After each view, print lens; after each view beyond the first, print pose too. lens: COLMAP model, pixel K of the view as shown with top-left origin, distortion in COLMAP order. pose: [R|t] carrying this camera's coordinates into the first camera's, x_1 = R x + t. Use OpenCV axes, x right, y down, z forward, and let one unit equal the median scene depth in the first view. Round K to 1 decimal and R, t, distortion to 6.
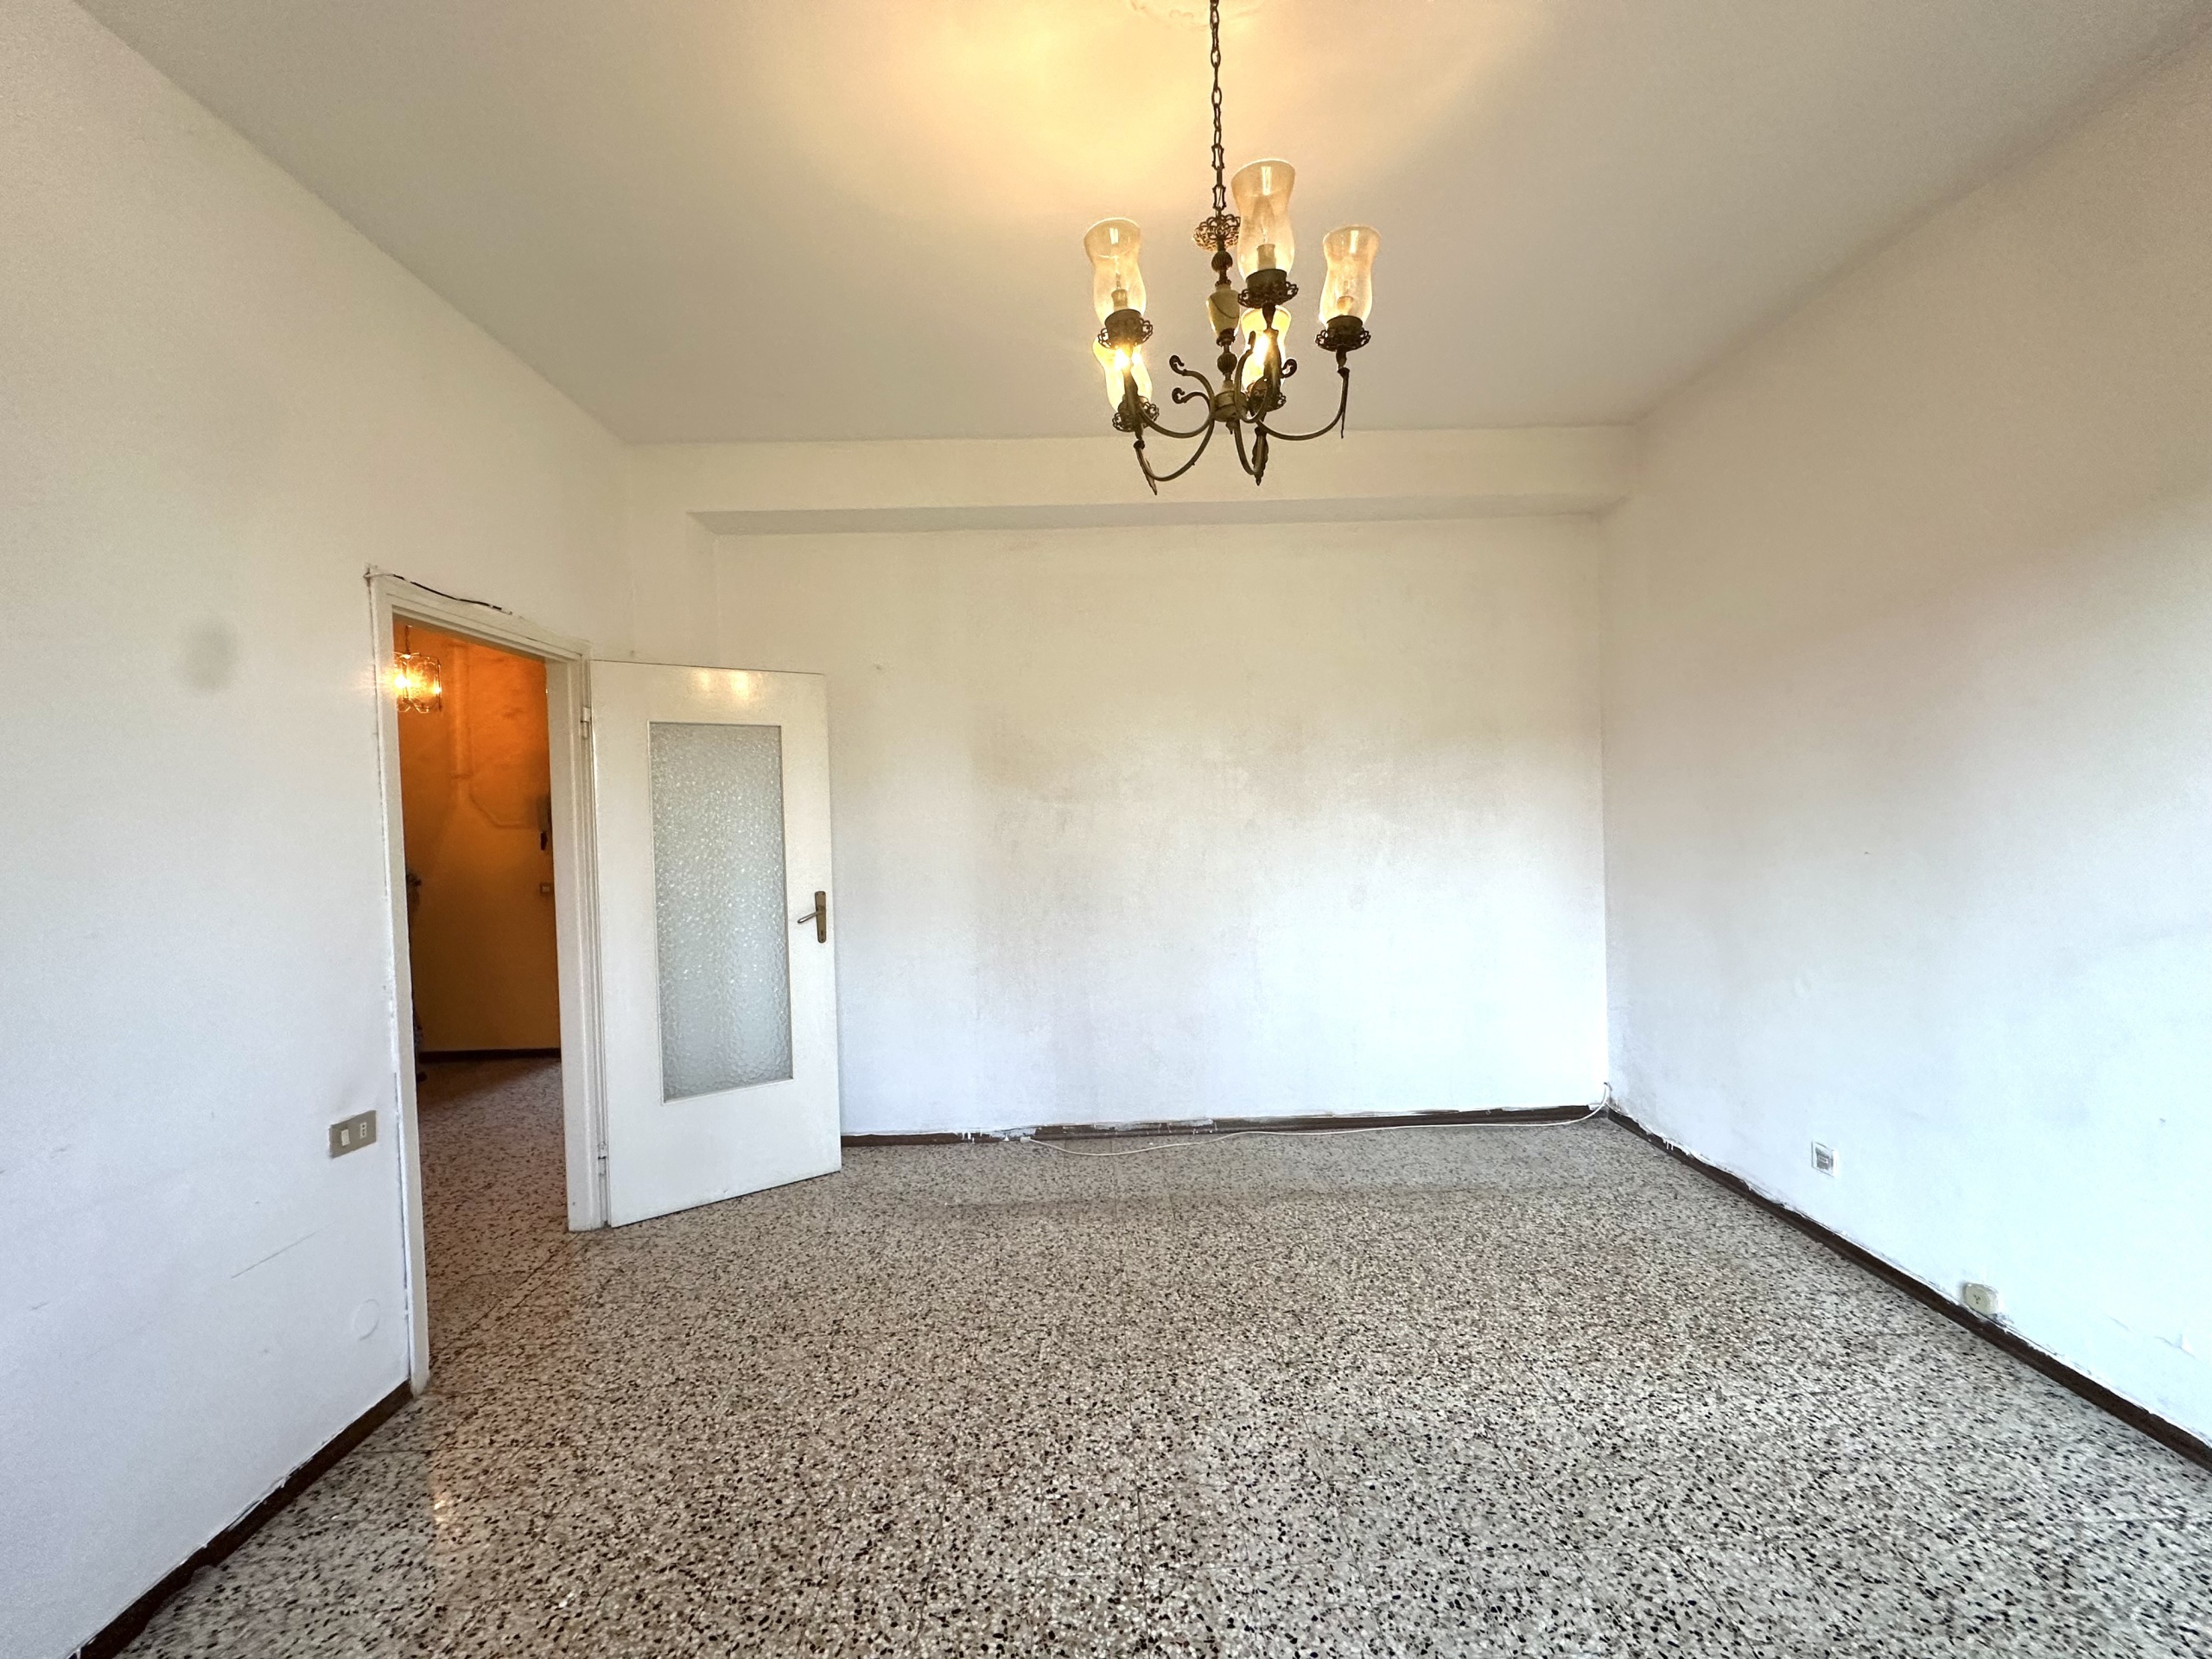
lens RADIAL K [[879.8, 0, 1107.9], [0, 879.8, 826.6], [0, 0, 1]] dist [-0.004616, 0.001472]
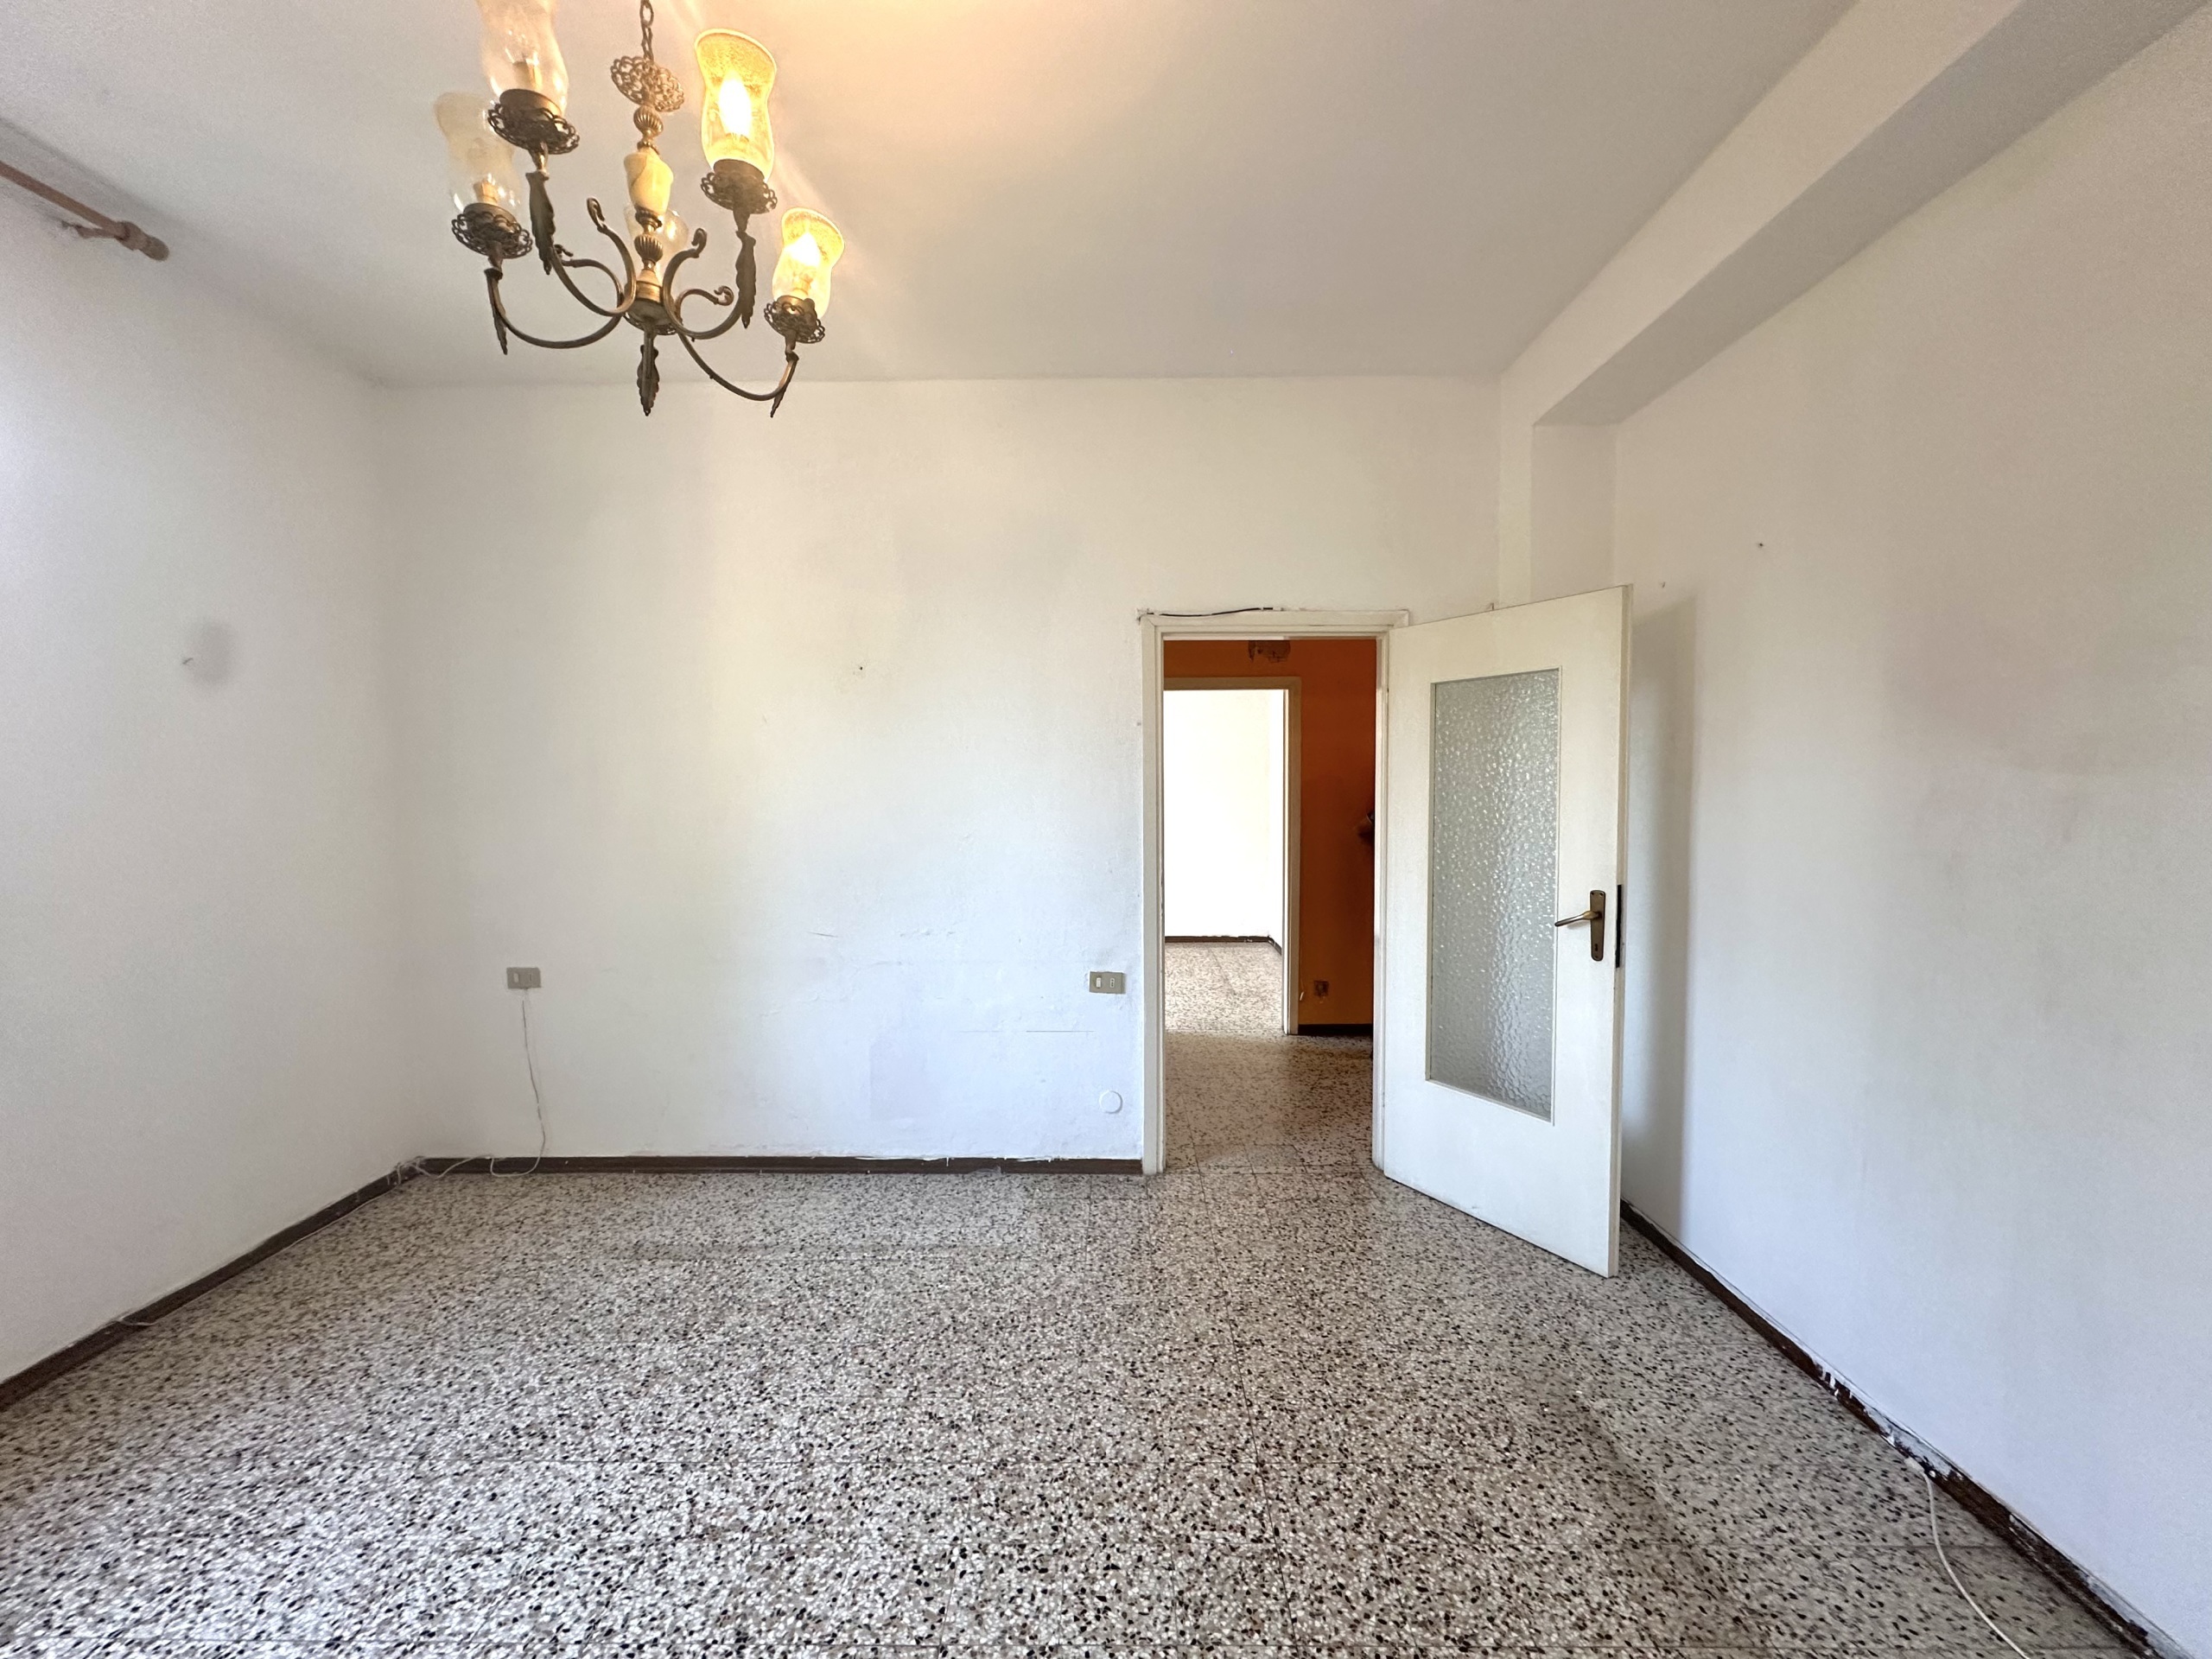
lens RADIAL K [[880.4, 0, 1107.9], [0, 880.4, 826.8], [0, 0, 1]] dist [-0.004443, 0.001280]
pose [[-0.033545, 0.074372, -0.996666, 0.702247], [-0.012837, 0.997113, 0.074838, -0.048272], [0.999355, 0.015305, -0.032494, 1.061412]]
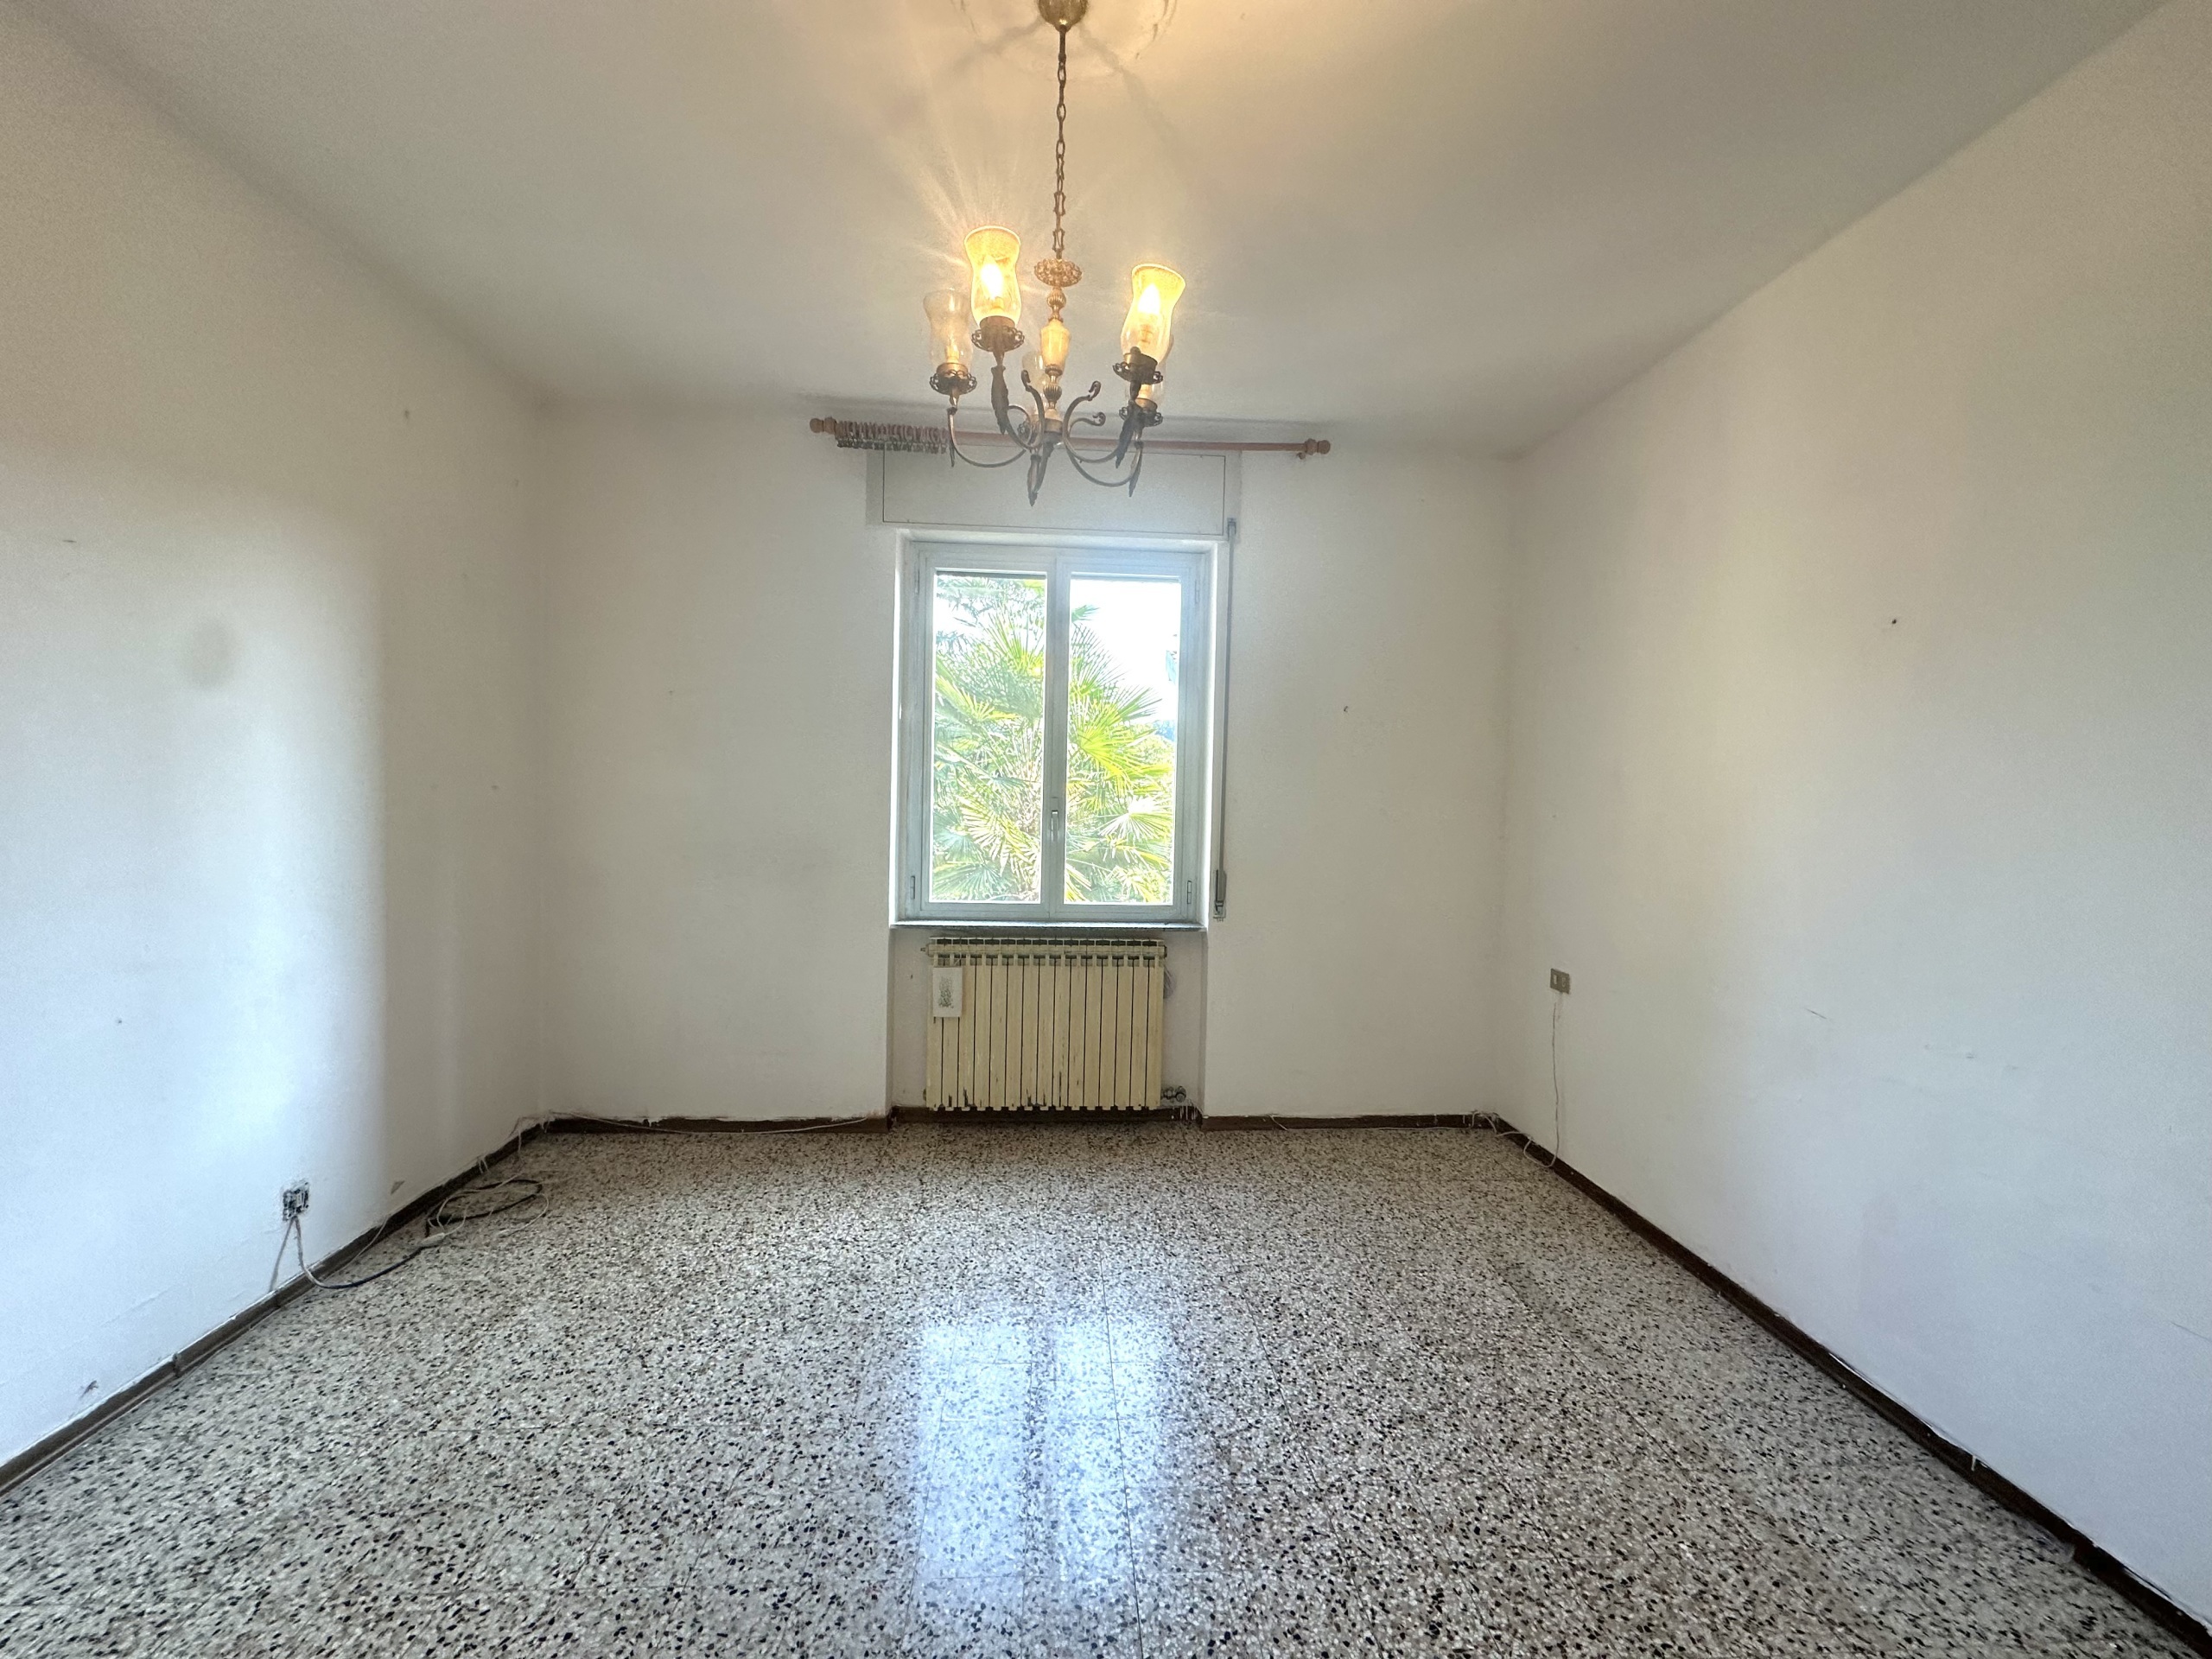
lens RADIAL K [[879.8, 0, 1107.9], [0, 879.8, 826.6], [0, 0, 1]] dist [-0.004616, 0.001472]
pose [[-0.999156, 0.007381, -0.040402, 0.083463], [0.005105, 0.998409, 0.056162, -0.030563], [0.040752, 0.055909, -0.997604, 1.562972]]
